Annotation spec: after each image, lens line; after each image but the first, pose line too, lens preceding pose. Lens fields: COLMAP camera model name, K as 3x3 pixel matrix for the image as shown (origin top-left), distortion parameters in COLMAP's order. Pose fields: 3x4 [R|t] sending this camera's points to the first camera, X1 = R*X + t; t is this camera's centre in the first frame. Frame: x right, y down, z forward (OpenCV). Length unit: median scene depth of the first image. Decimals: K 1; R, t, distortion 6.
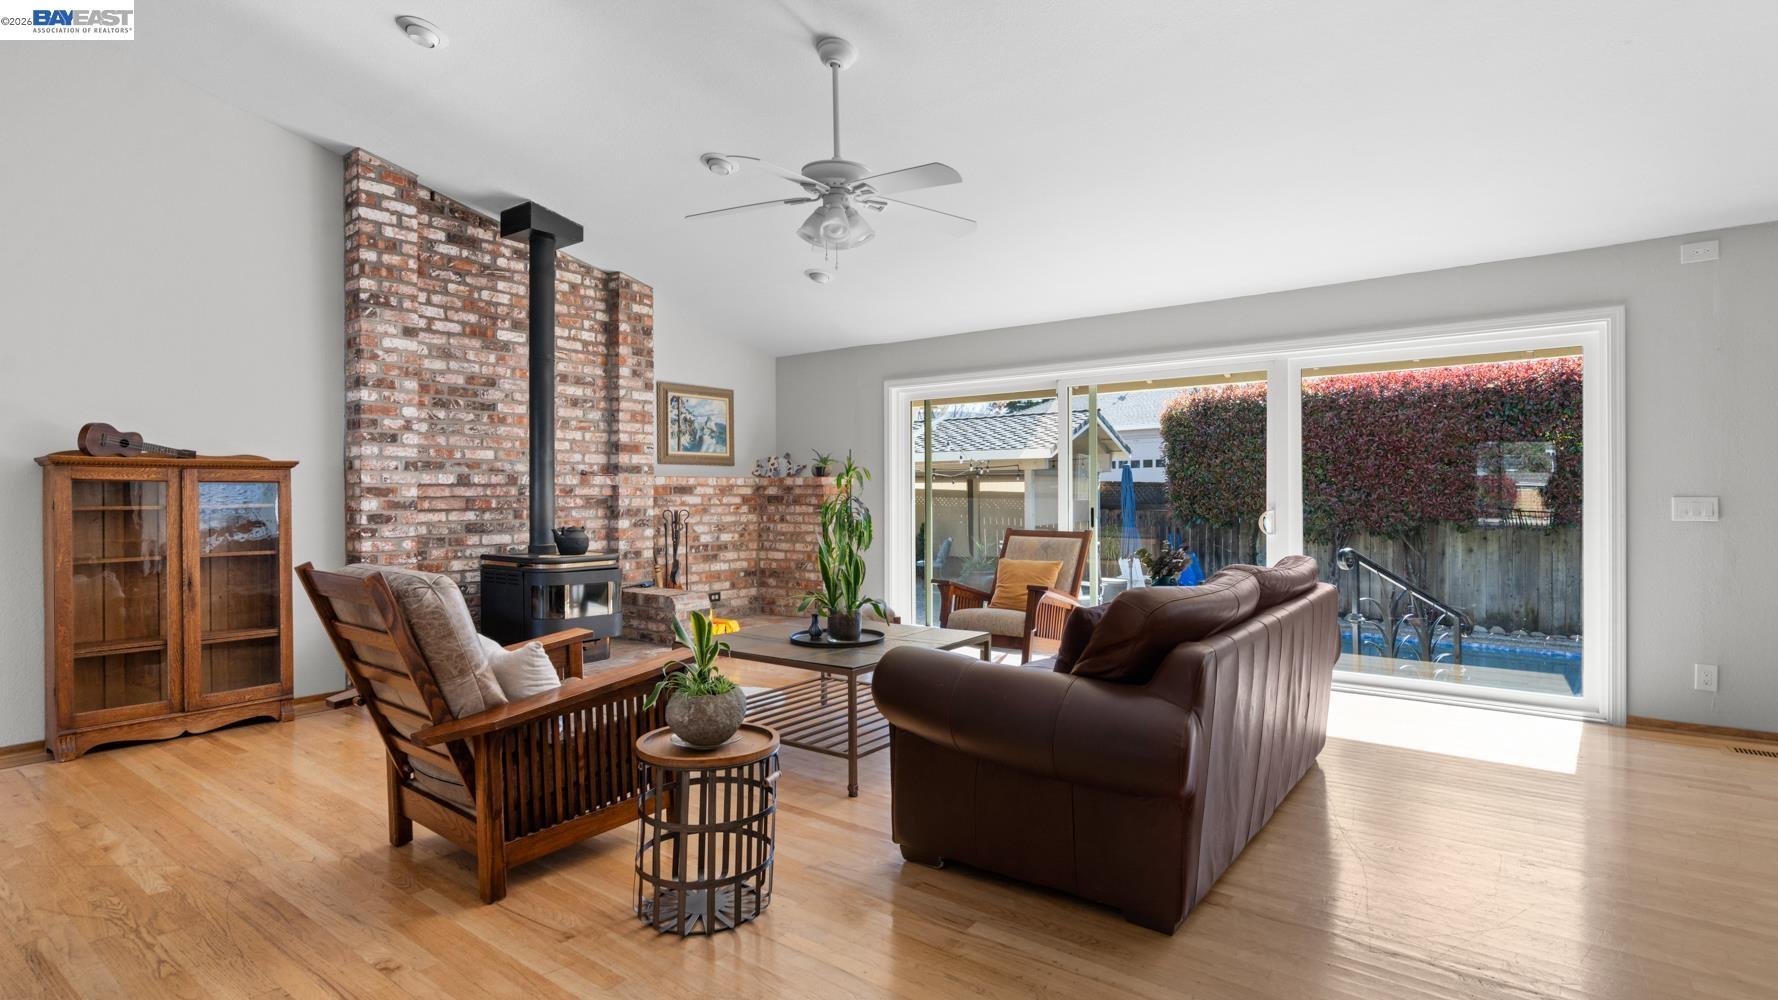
lens RADIAL K [[852.8, 0, 887.6], [0, 852.8, 497.4], [0, 0, 1]] dist [0.002594, 0.001246]
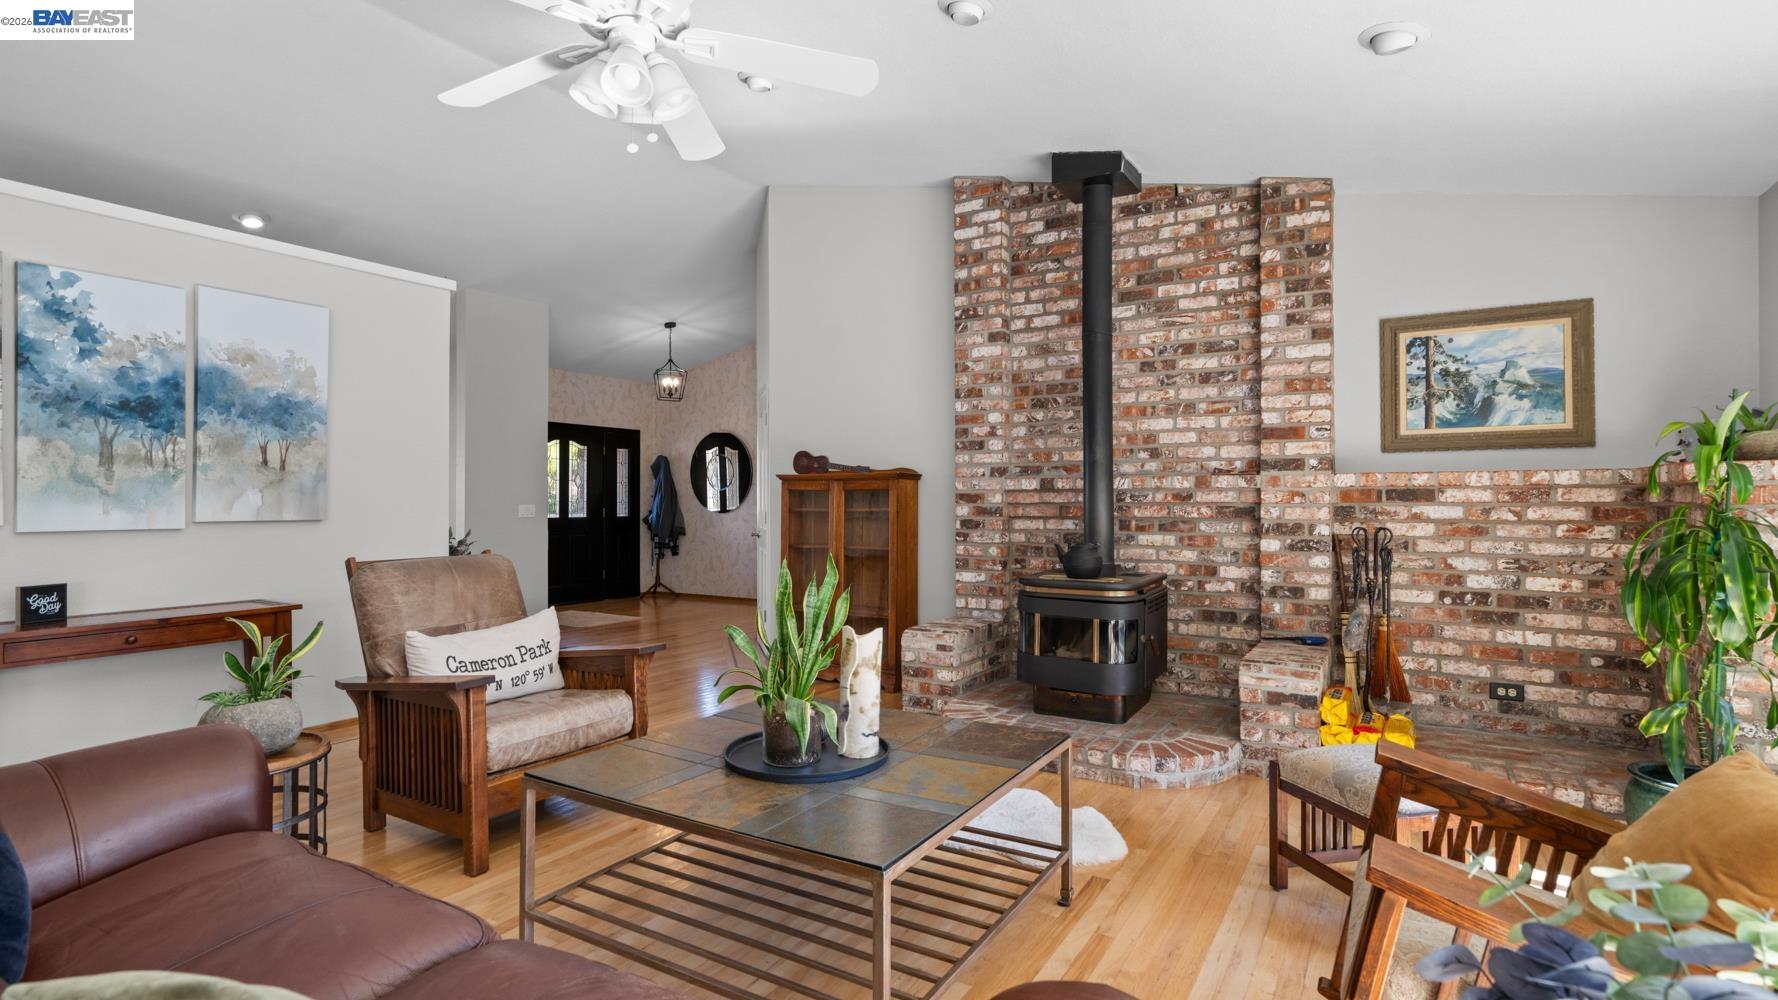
lens RADIAL K [[852.8, 0, 887.6], [0, 852.8, 497.4], [0, 0, 1]] dist [0.002594, 0.001246]
pose [[0.103199, -0.000441, -0.994661, 0.345234], [-0.005640, 0.999984, -0.001029, -0.004606], [0.994645, 0.005716, 0.103194, 0.643681]]
